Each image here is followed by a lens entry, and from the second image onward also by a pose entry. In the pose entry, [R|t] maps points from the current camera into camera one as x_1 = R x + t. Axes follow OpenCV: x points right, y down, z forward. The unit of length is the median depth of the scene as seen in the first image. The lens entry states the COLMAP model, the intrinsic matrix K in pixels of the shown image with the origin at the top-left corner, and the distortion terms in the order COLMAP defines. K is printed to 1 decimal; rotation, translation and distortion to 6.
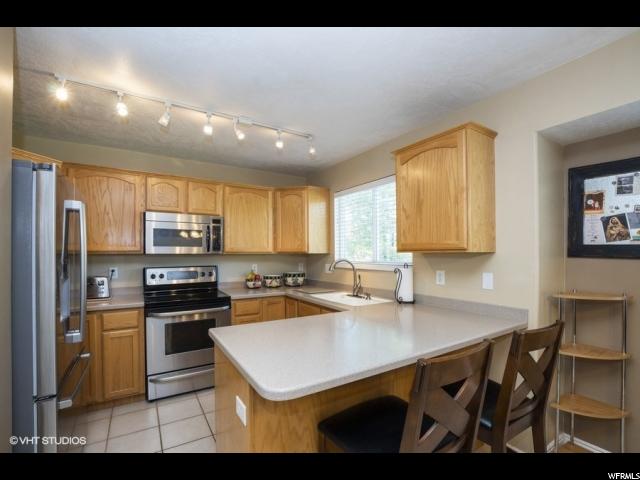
lens RADIAL K [[289.2, 0, 316.8], [0, 289.2, 245.4], [0, 0, 1]] dist [-0.025860, 0.000435]
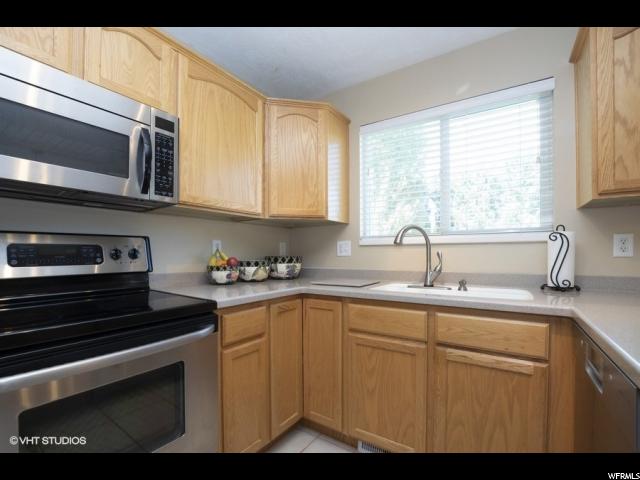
lens RADIAL K [[289.2, 0, 323.0], [0, 289.2, 246.0], [0, 0, 1]] dist [-0.025860, 0.000435]
pose [[0.905322, 0.013724, 0.424503, -0.299220], [-0.014213, 0.999897, -0.002016, 0.085791], [-0.424487, -0.004209, 0.905424, 0.502868]]
